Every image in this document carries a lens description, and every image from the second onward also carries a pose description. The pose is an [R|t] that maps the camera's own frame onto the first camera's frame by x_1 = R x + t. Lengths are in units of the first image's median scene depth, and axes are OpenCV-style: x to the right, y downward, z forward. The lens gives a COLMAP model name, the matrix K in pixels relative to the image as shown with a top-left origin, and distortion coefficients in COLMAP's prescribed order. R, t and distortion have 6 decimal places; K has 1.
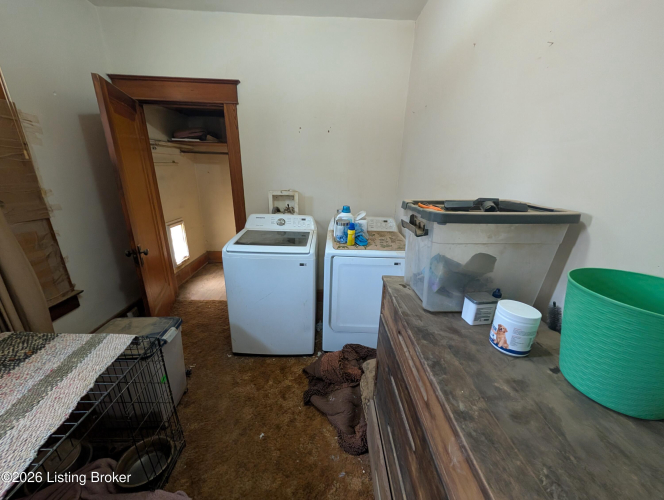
lens RADIAL K [[249.8, 0, 330.2], [0, 249.8, 253.2], [0, 0, 1]] dist [-0.002505, -0.000192]
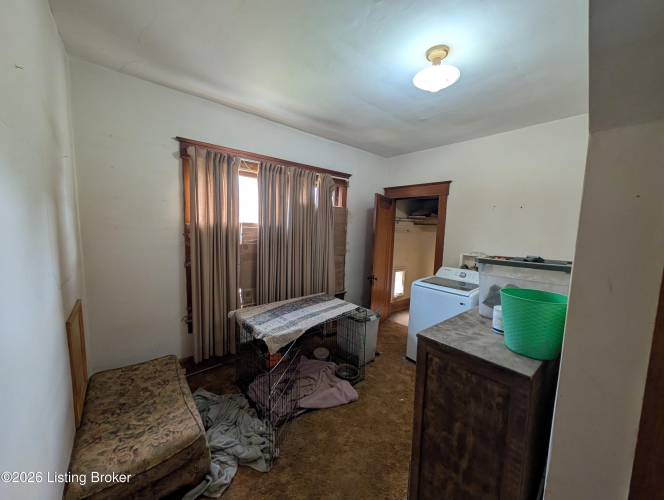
lens RADIAL K [[249.8, 0, 332.0], [0, 249.8, 250.5], [0, 0, 1]] dist [-0.002505, -0.000192]
pose [[0.630586, 0.067351, -0.773192, 0.383562], [-0.266074, 0.954615, -0.133845, 0.113115], [0.729086, 0.290127, 0.619887, -0.354389]]
